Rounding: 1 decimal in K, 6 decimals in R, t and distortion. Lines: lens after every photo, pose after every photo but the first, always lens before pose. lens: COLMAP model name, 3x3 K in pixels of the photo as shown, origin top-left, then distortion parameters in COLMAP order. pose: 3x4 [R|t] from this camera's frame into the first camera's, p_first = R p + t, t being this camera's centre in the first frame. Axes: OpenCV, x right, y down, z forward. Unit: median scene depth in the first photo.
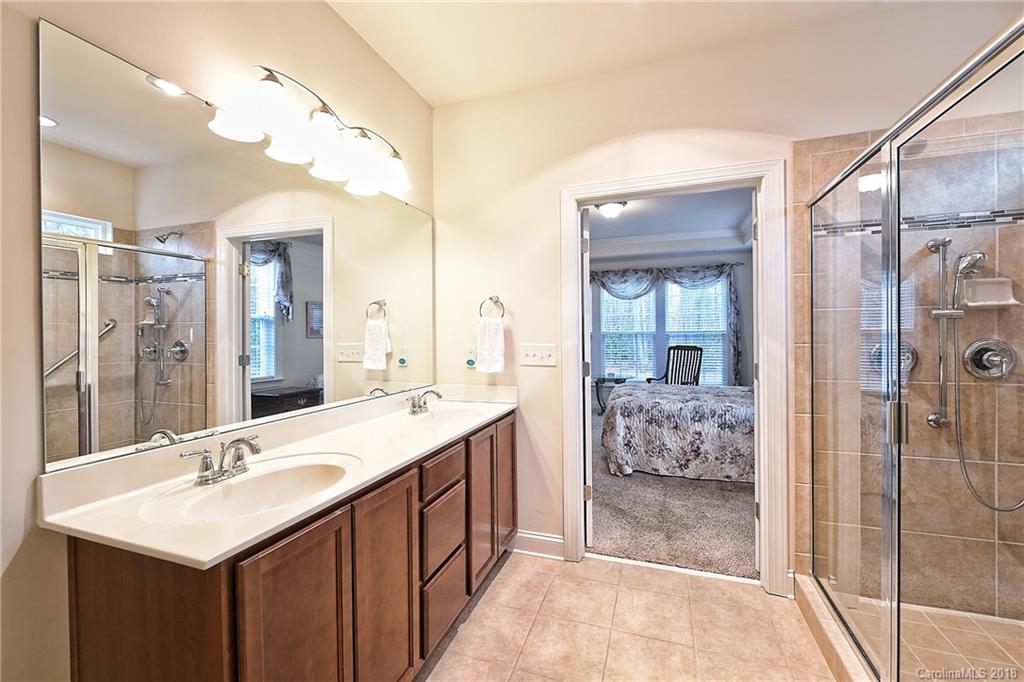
lens RADIAL K [[405.2, 0, 517.0], [0, 405.2, 333.8], [0, 0, 1]] dist [0.000442, -0.000638]
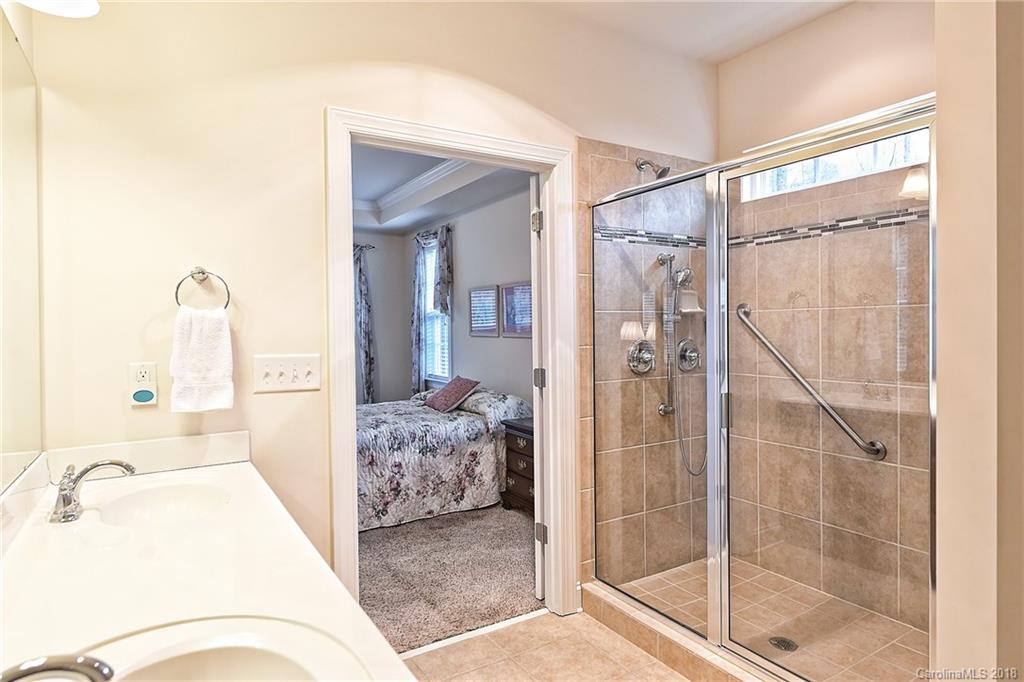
lens RADIAL K [[584.3, 0, 495.4], [0, 584.3, 335.1], [0, 0, 1]] dist [0.021219, 0.000129]
pose [[0.647482, -0.004330, 0.762069, -0.288556], [0.004916, 0.999987, 0.001505, -0.002649], [-0.762065, 0.002772, 0.647494, 0.141876]]
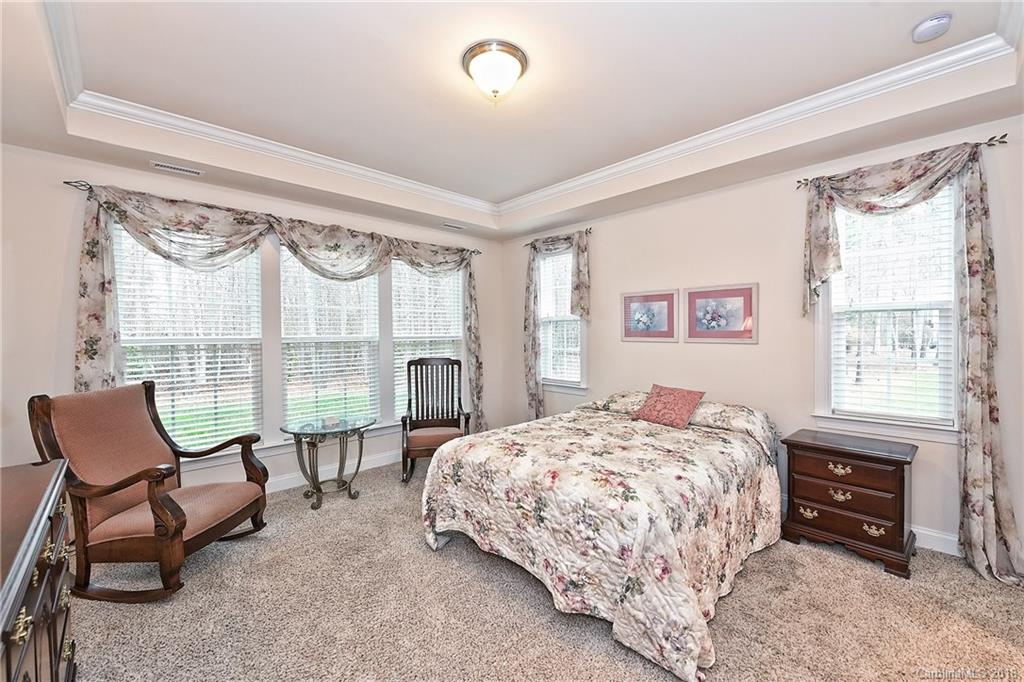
lens RADIAL K [[405.2, 0, 512.6], [0, 405.2, 339.8], [0, 0, 1]] dist [0.000442, -0.000638]
pose [[0.459293, -0.008270, 0.888246, -0.228042], [0.003617, 0.999966, 0.007440, -0.012023], [-0.888278, -0.000204, 0.459307, 1.031352]]
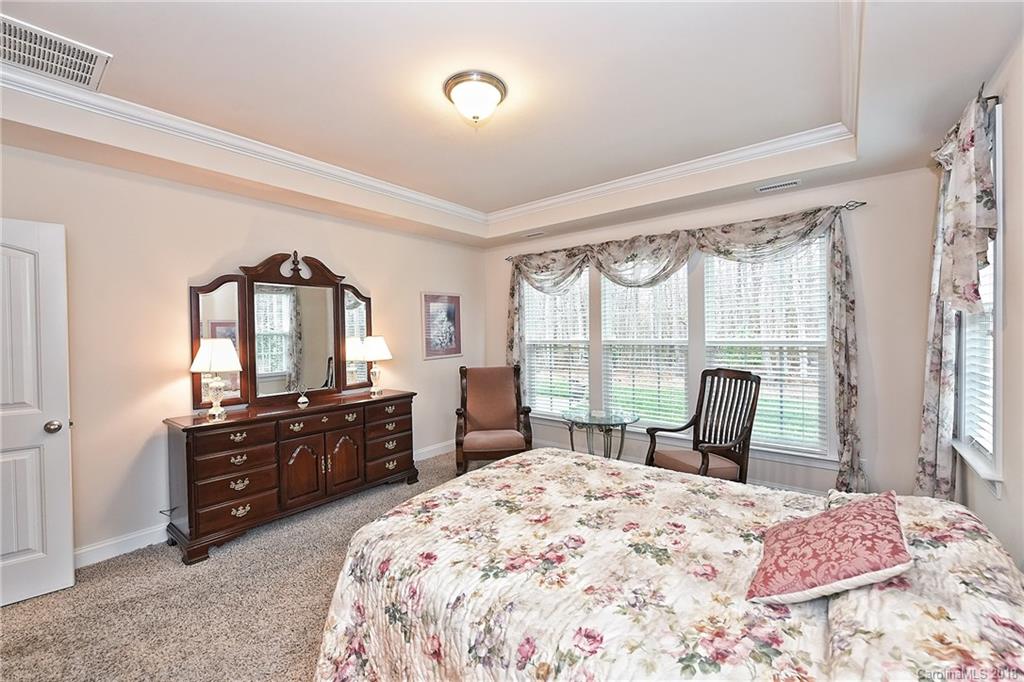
lens RADIAL K [[405.2, 0, 523.8], [0, 405.2, 334.2], [0, 0, 1]] dist [0.000442, -0.000638]
pose [[0.950439, 0.002476, -0.310901, 0.583515], [-0.005156, 0.999956, -0.007796, -0.021220], [0.310868, 0.009012, 0.950410, 0.751658]]
